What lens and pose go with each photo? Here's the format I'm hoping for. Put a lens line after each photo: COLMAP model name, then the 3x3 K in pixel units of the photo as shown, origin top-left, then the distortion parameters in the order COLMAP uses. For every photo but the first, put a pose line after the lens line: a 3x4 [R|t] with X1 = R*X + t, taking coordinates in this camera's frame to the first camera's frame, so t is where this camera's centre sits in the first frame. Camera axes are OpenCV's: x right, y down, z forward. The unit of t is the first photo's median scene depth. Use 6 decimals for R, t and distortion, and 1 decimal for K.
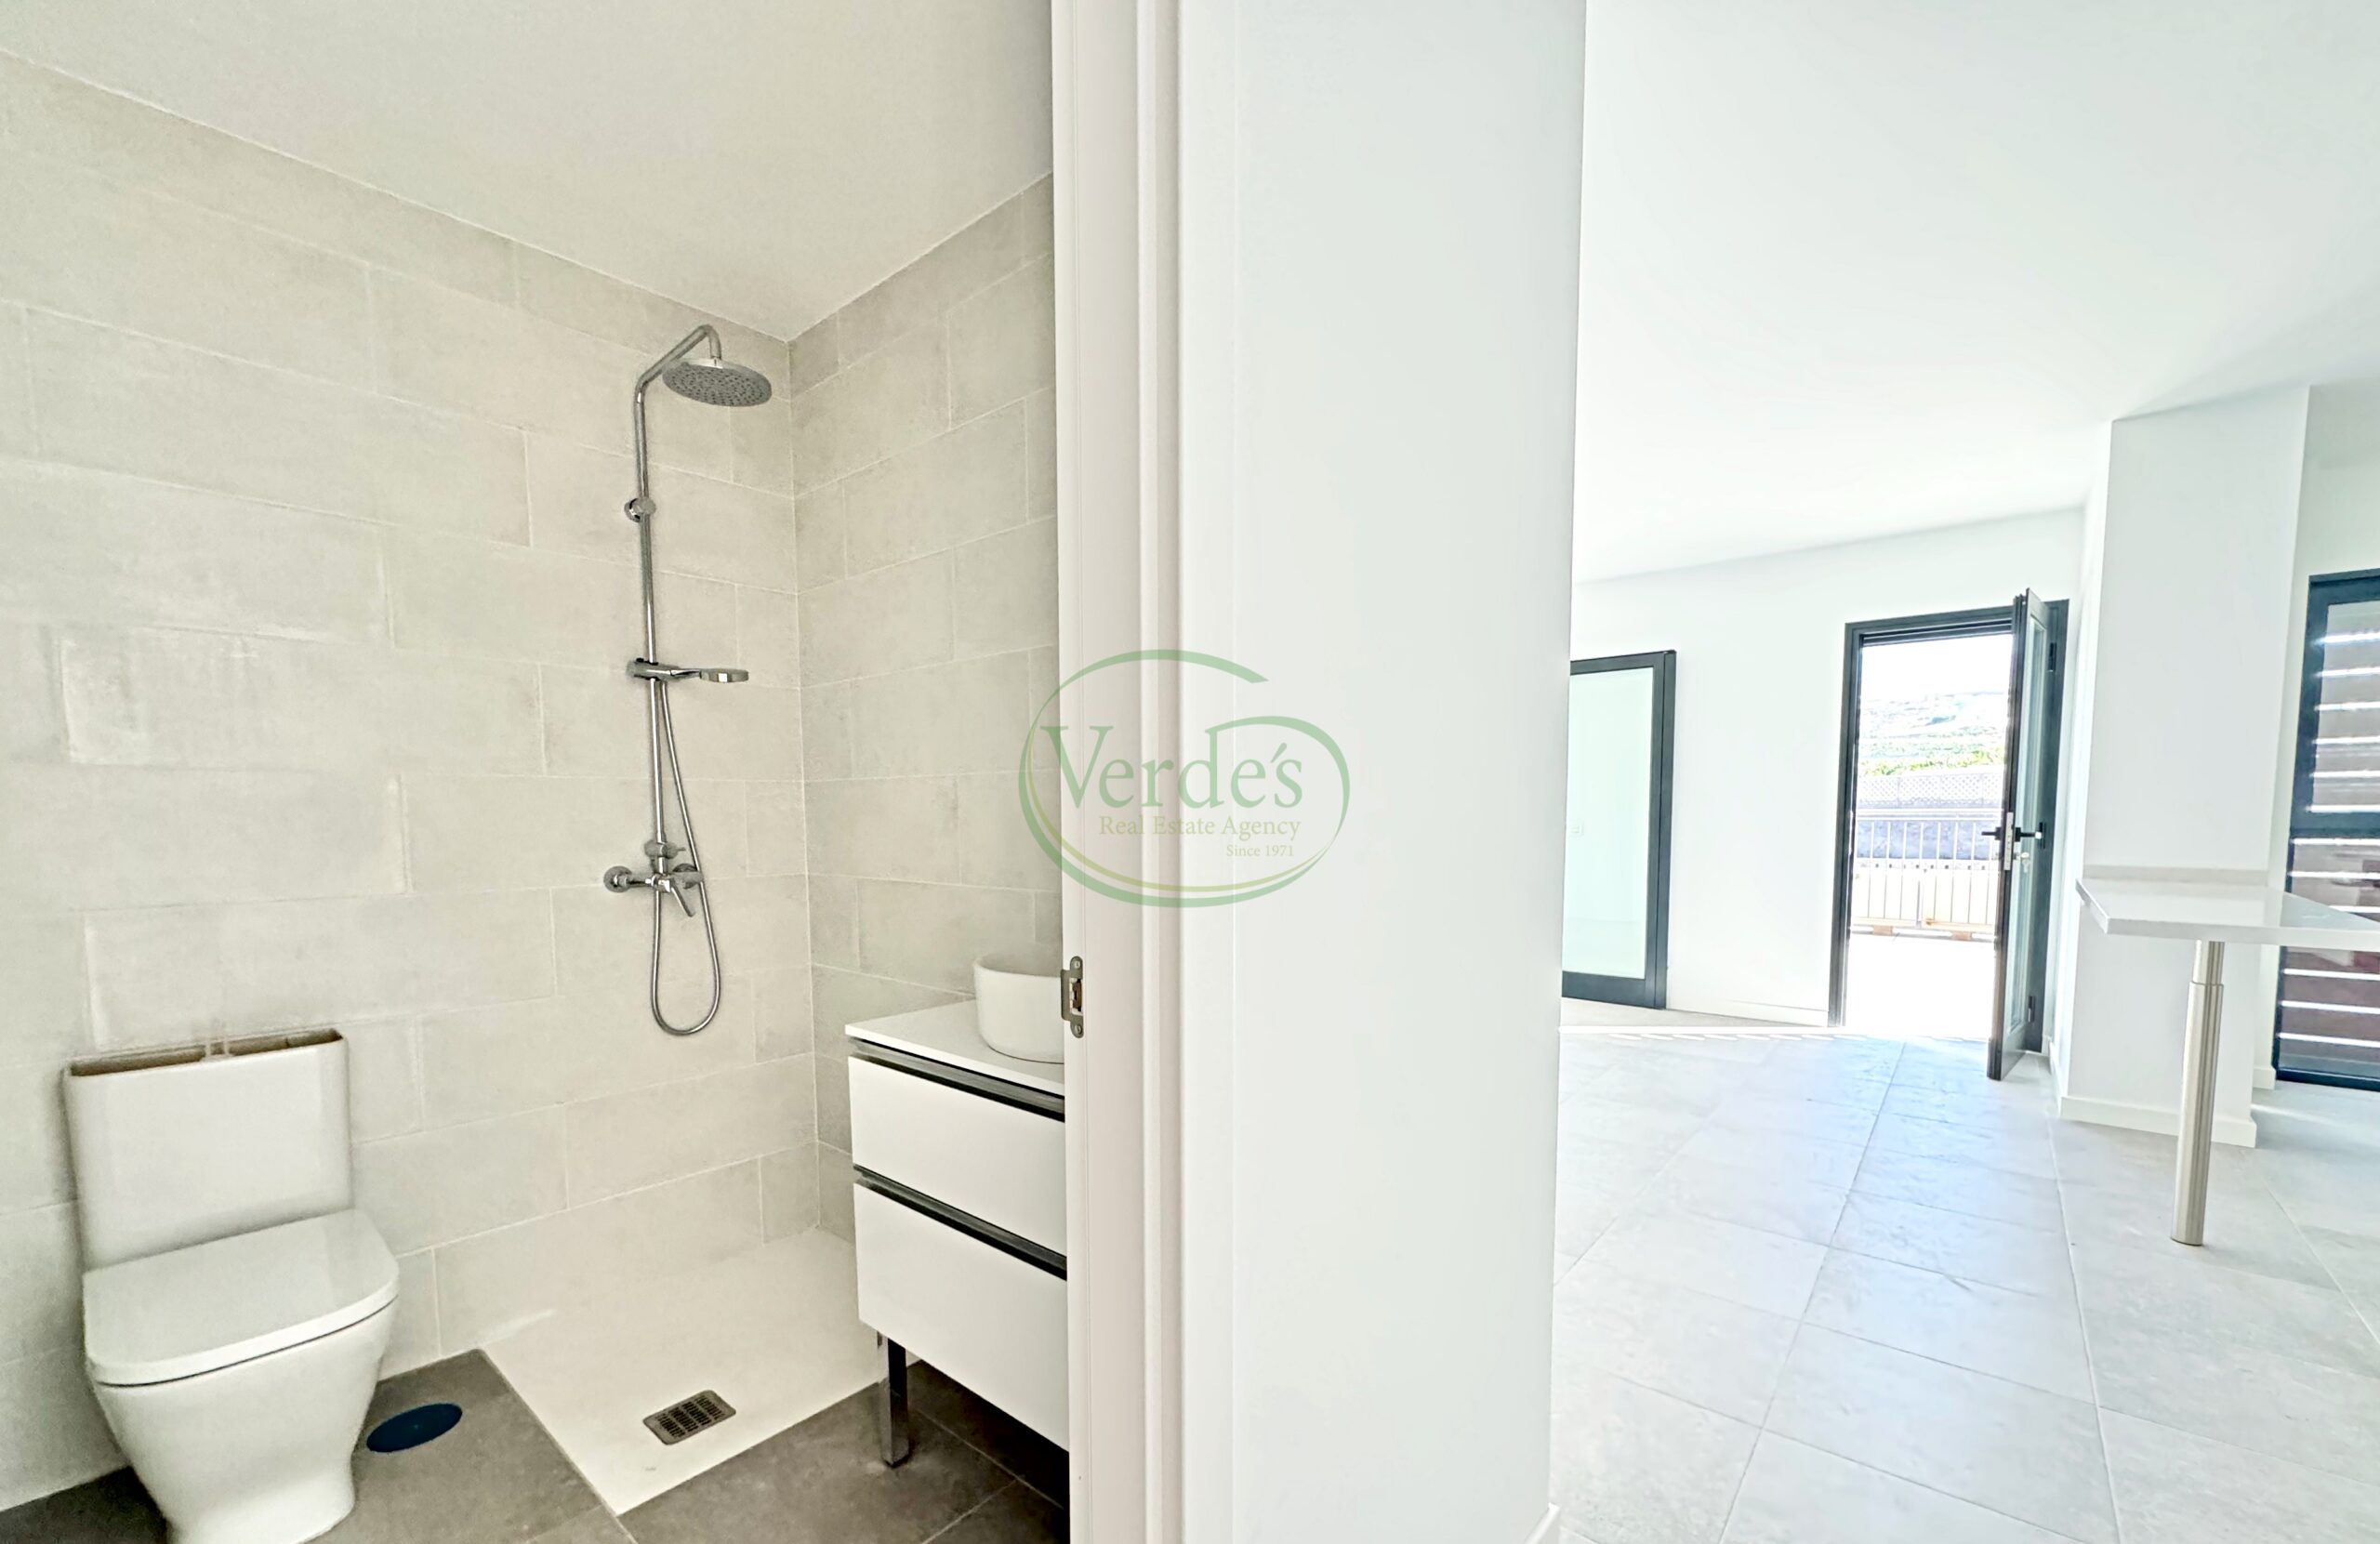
lens RADIAL K [[960.6, 0, 1192.7], [0, 960.6, 879.2], [0, 0, 1]] dist [-0.000556, -0.000013]
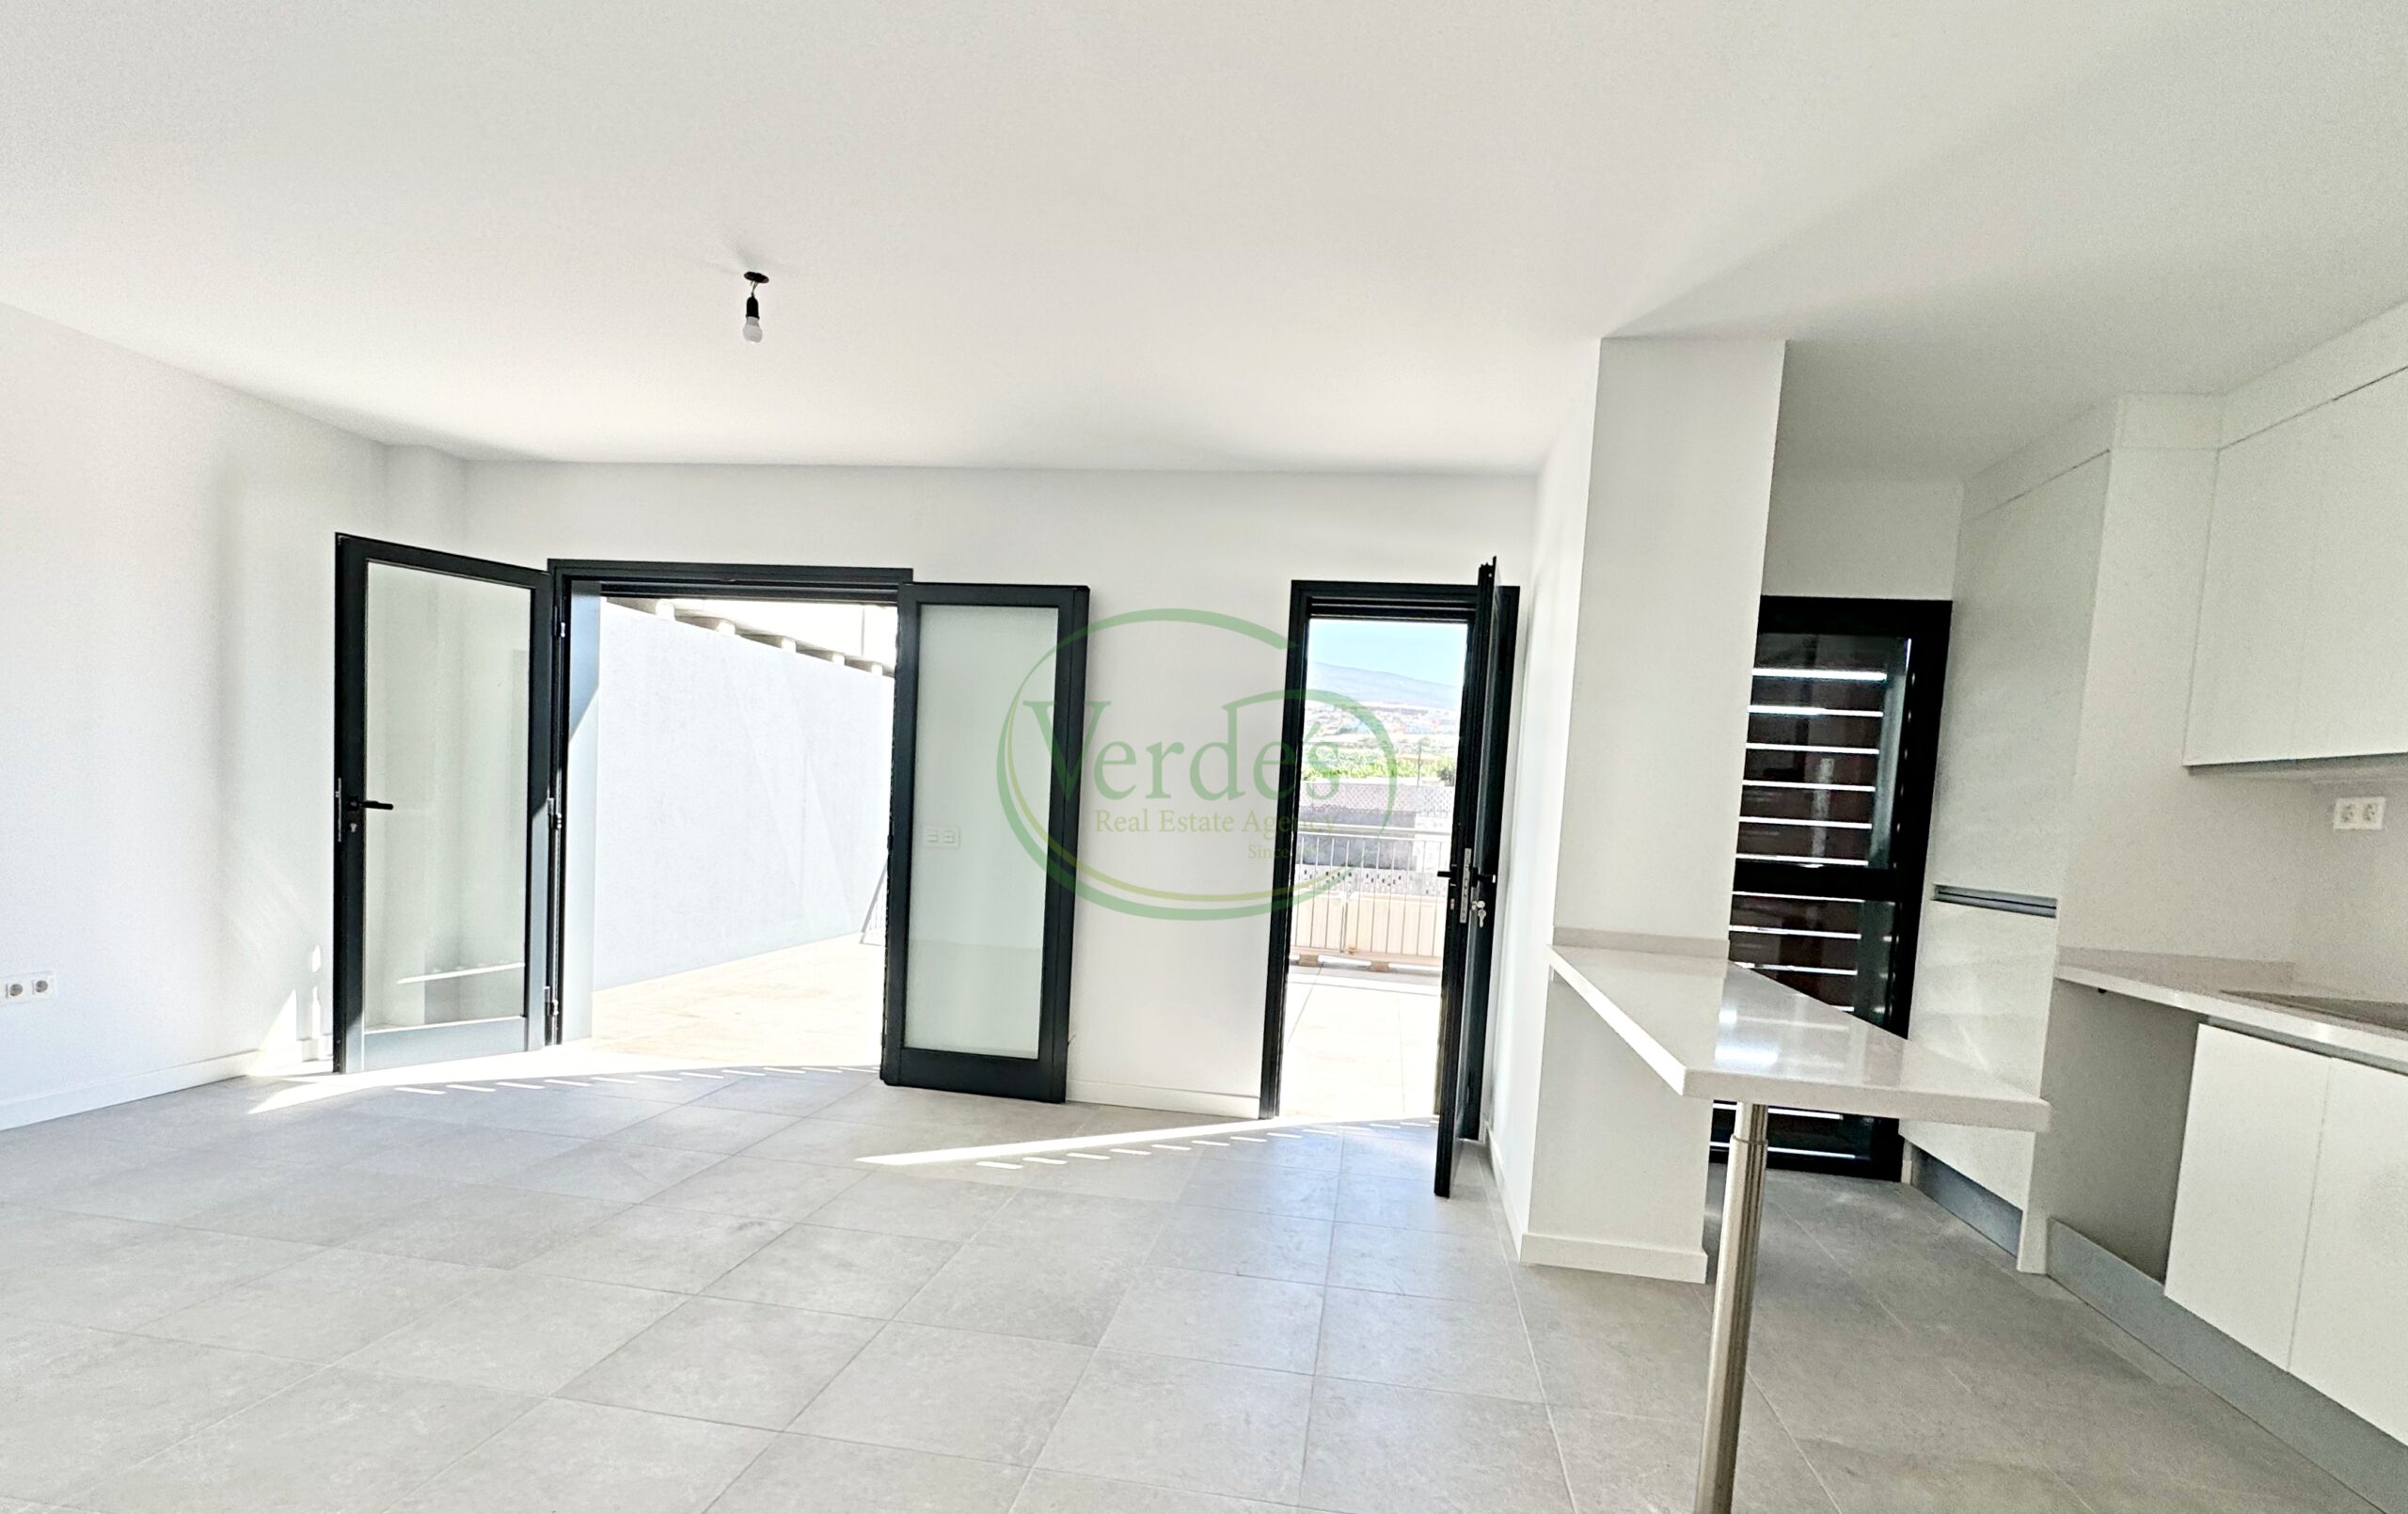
lens RADIAL K [[1156.8, 0, 1200.6], [0, 1156.8, 894.0], [0, 0, 1]] dist [-0.004288, -0.000818]
pose [[0.857810, 0.013393, 0.513793, 0.174107], [-0.022988, 0.999660, 0.012321, -0.035000], [-0.513453, -0.022380, 0.857826, 0.282605]]
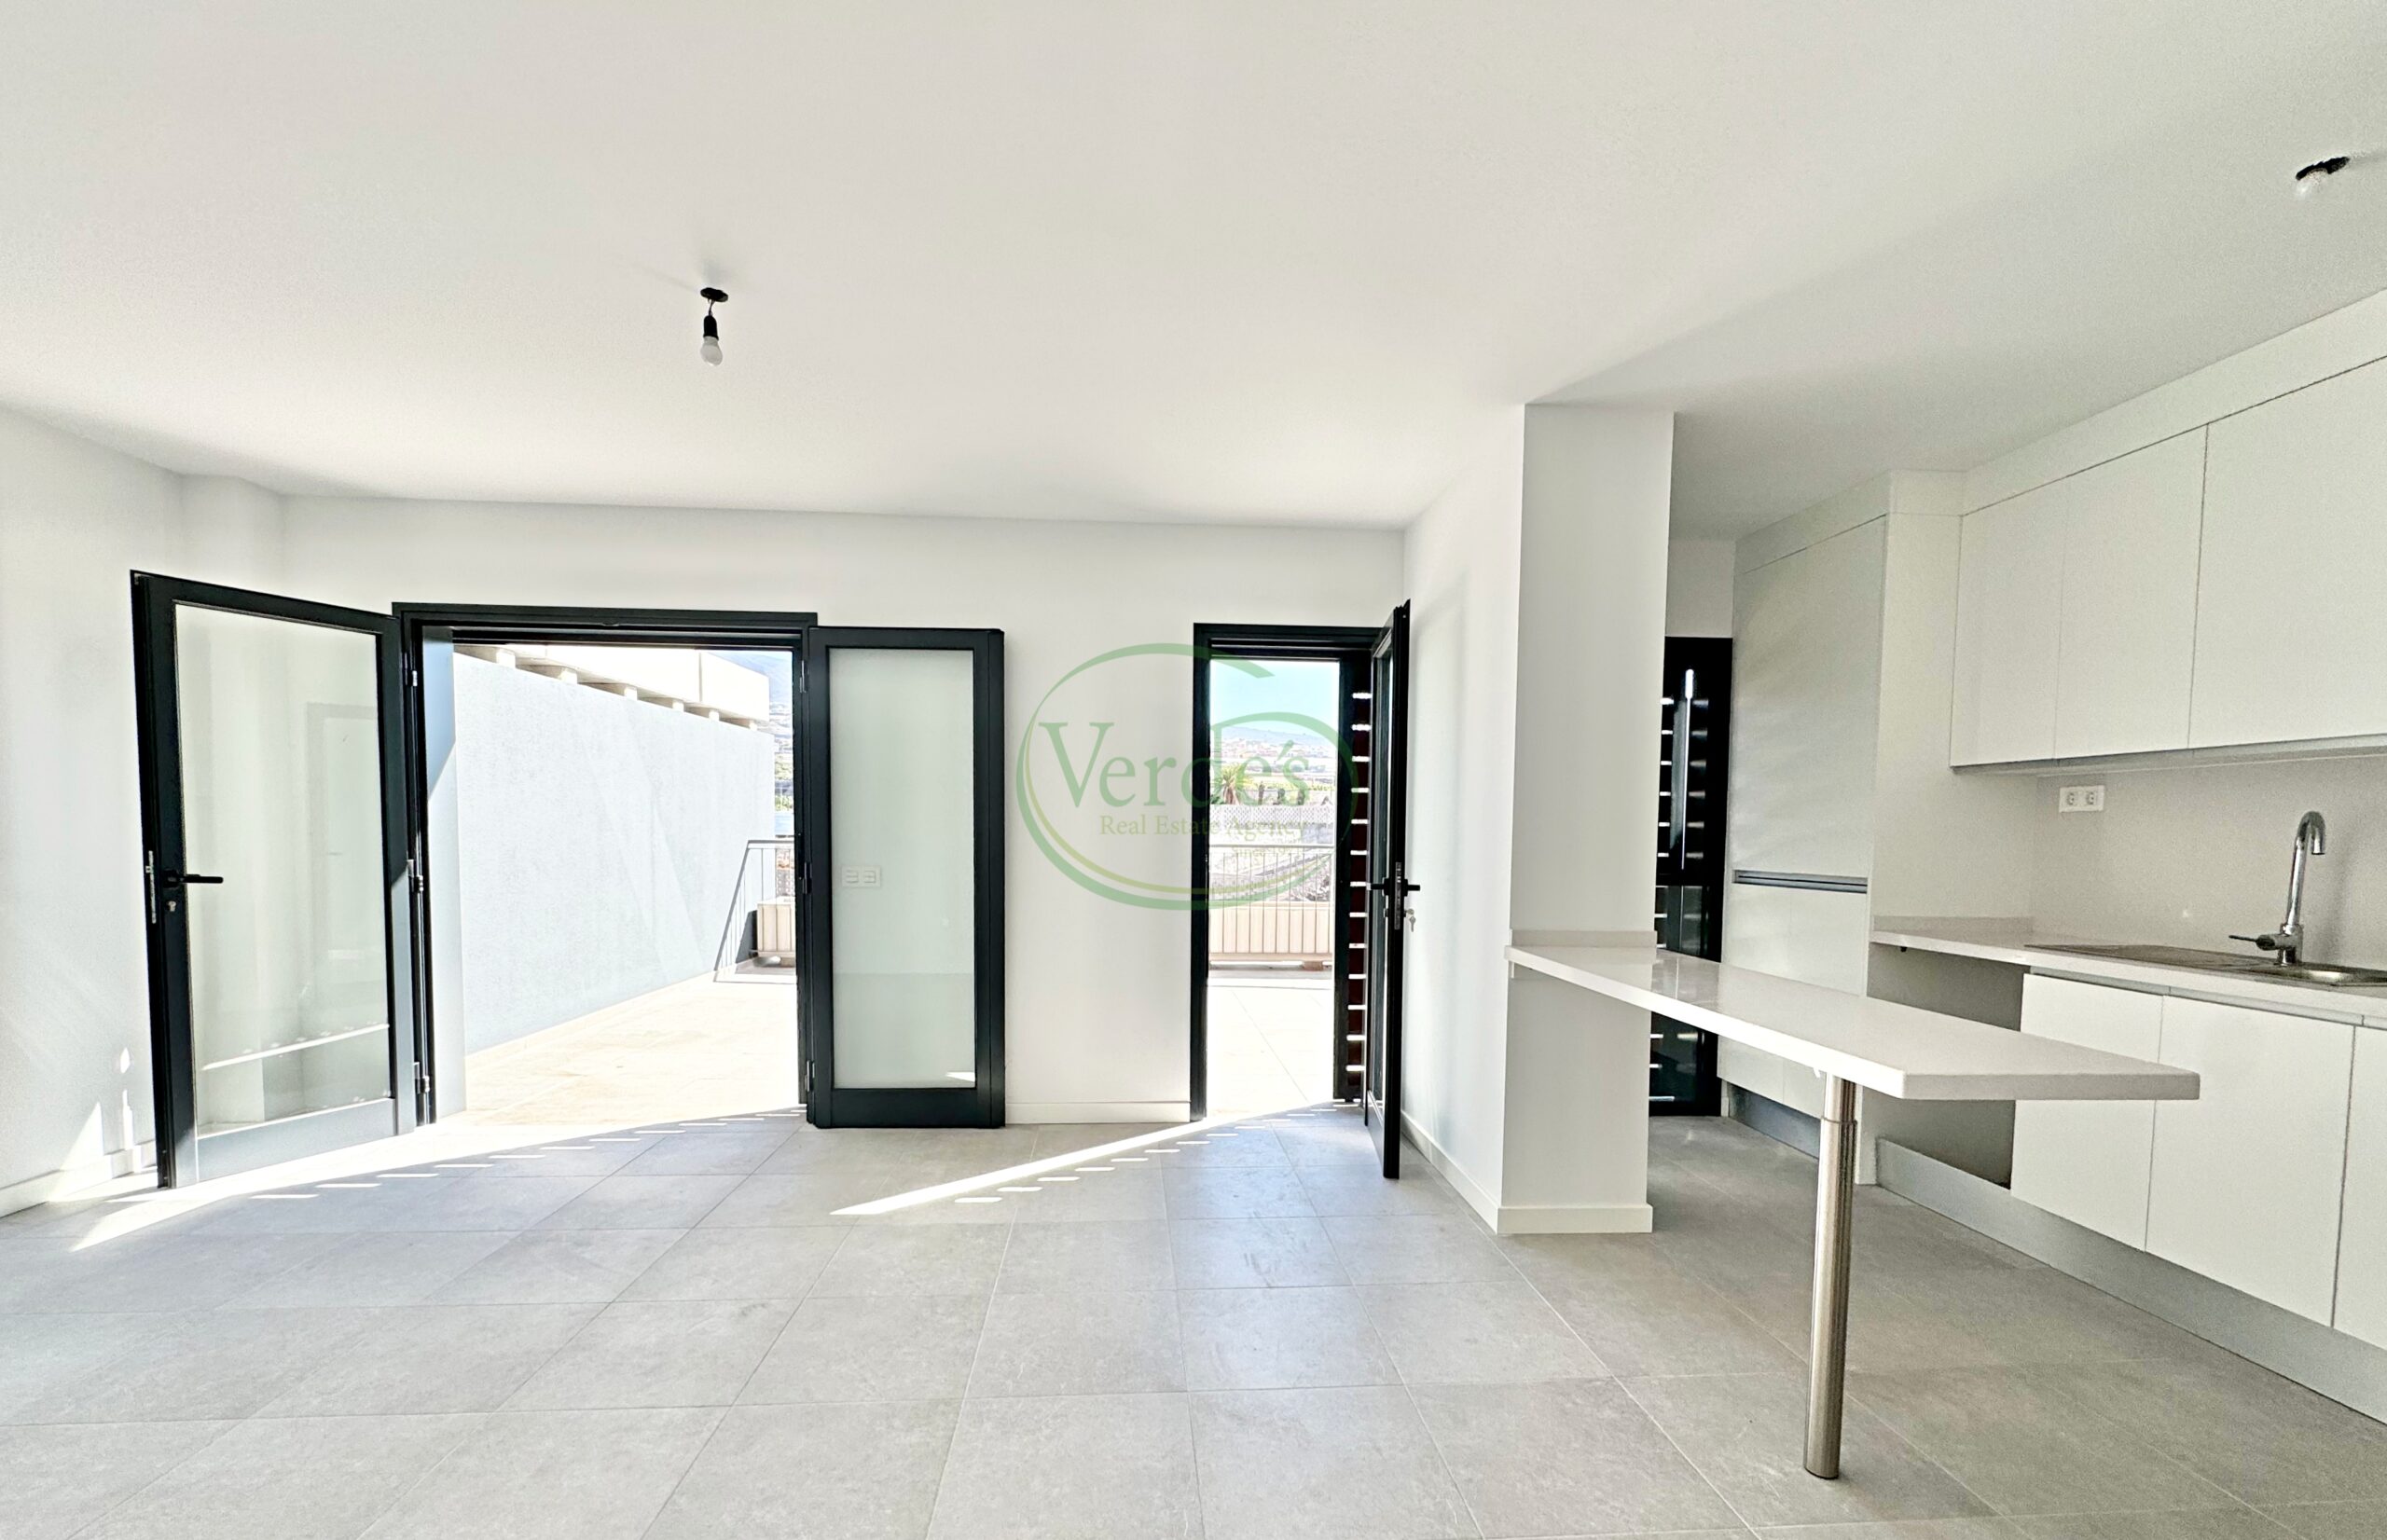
lens RADIAL K [[989.7, 0, 1187.1], [0, 989.7, 888.0], [0, 0, 1]] dist [0.000413, -0.003775]
pose [[0.723009, -0.028855, 0.690235, 0.100183], [0.037696, 0.999287, 0.002289, -0.049335], [-0.689809, 0.024364, 0.723581, 0.439969]]
